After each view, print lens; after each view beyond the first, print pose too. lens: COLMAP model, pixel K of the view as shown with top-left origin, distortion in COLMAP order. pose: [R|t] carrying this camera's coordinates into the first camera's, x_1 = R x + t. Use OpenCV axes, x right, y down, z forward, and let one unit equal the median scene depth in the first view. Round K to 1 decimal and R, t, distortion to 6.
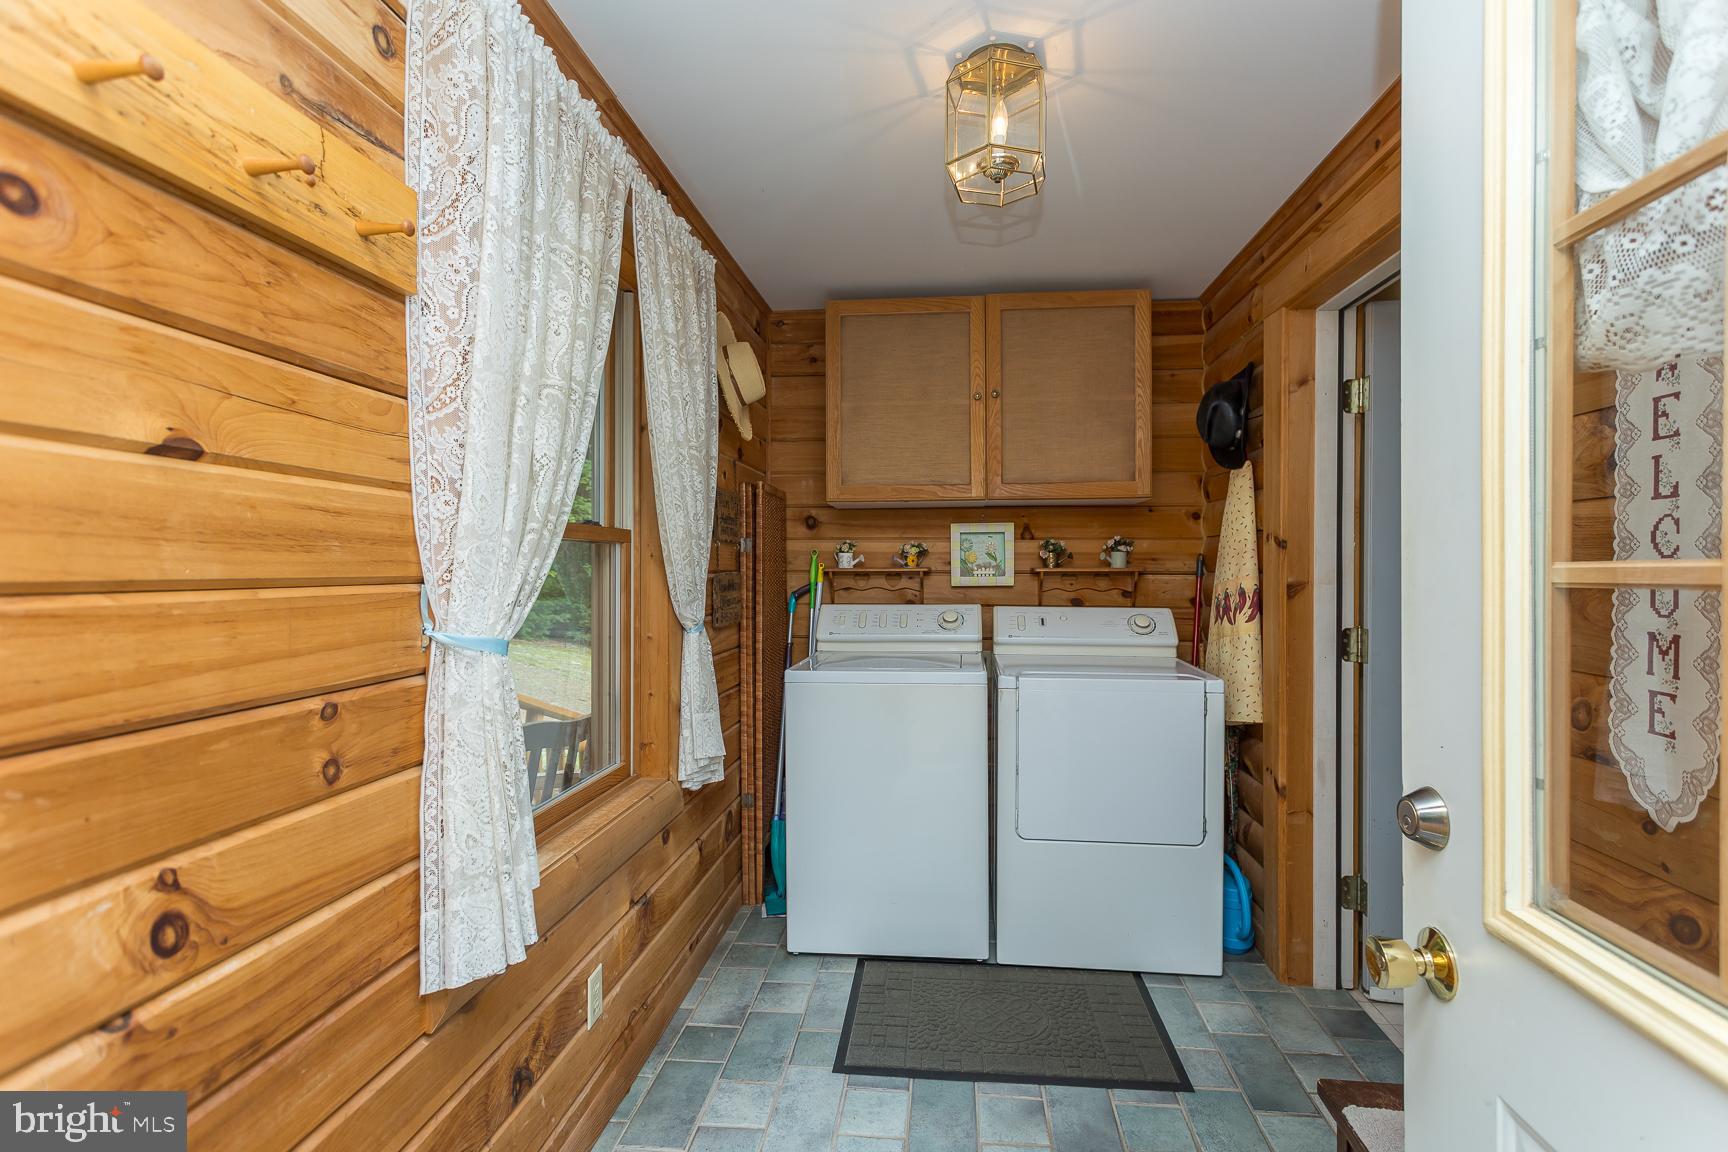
lens RADIAL K [[829.7, 0, 869.3], [0, 829.7, 573.5], [0, 0, 1]] dist [0.003635, 0.001979]
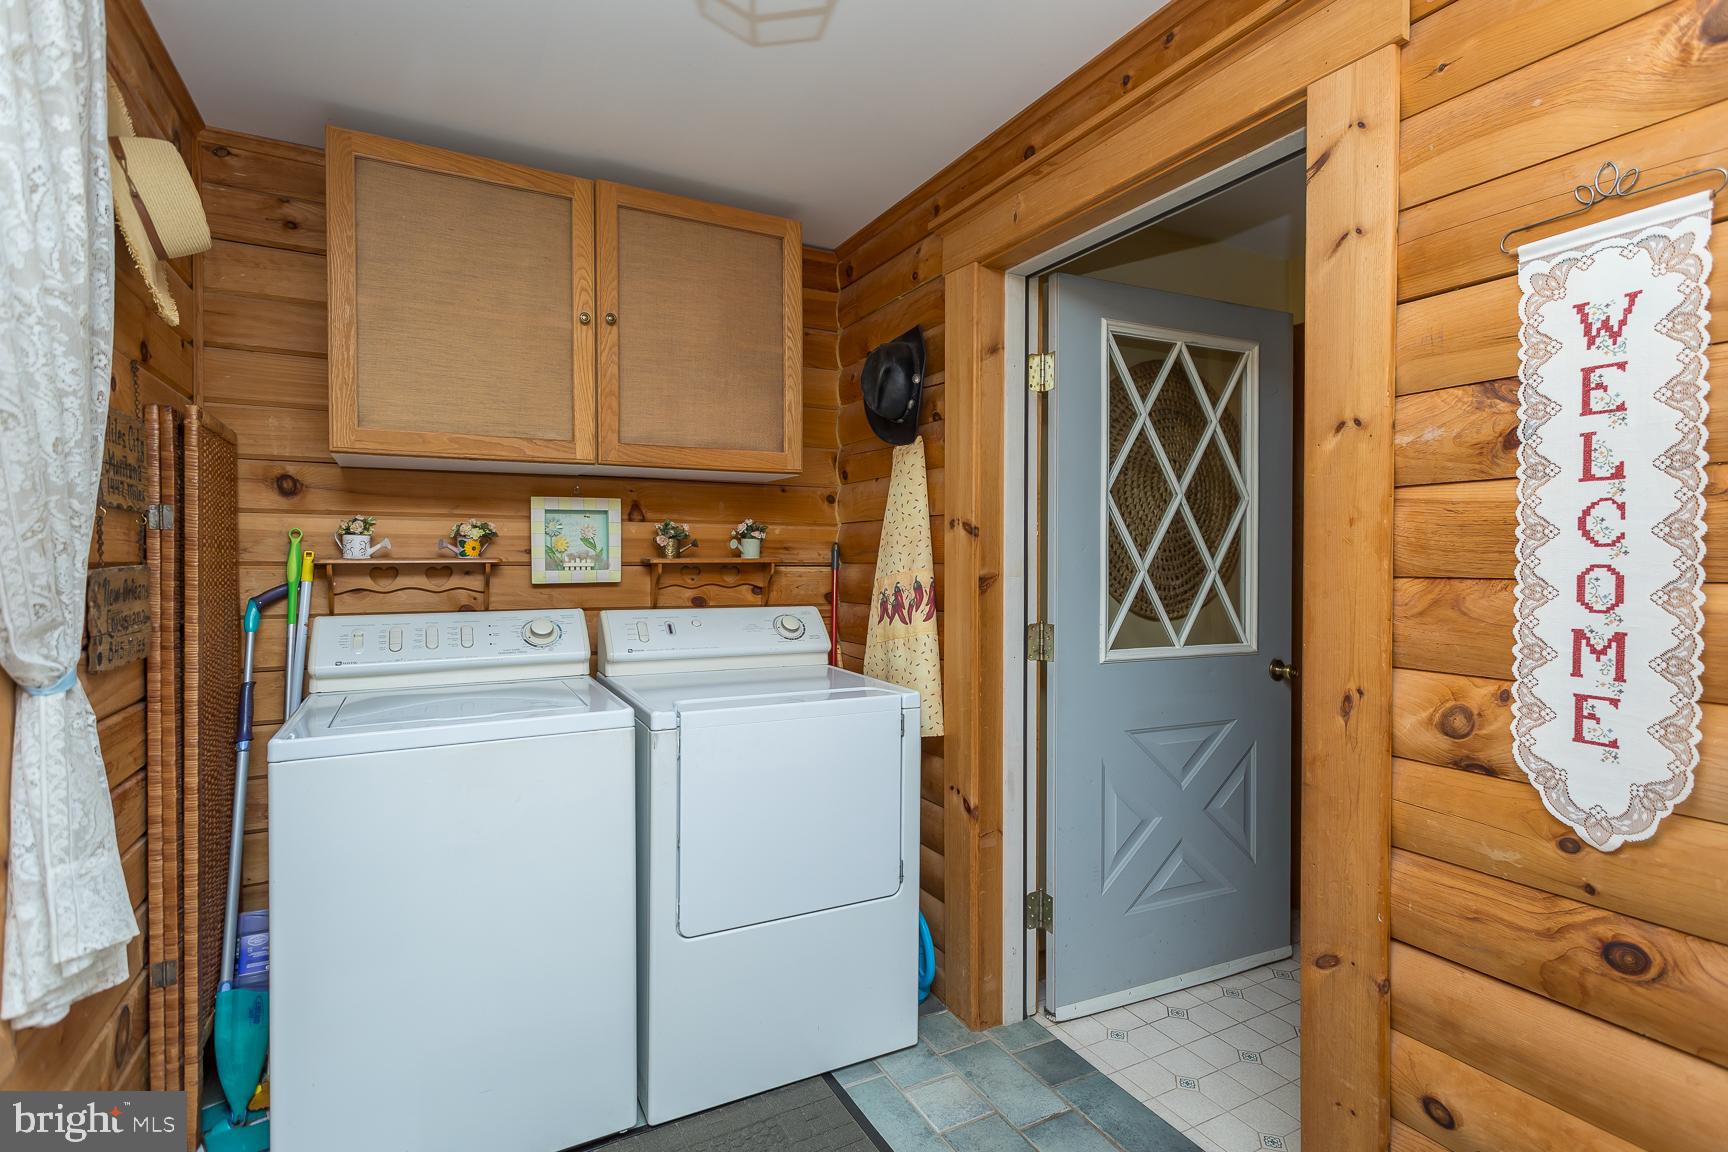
lens RADIAL K [[829.7, 0, 861.4], [0, 829.7, 563.8], [0, 0, 1]] dist [0.003635, 0.001979]
pose [[0.821884, -0.002758, 0.569649, -0.090058], [0.003618, 0.999993, -0.000378, -0.001097], [-0.569644, 0.002372, 0.821888, 0.305552]]
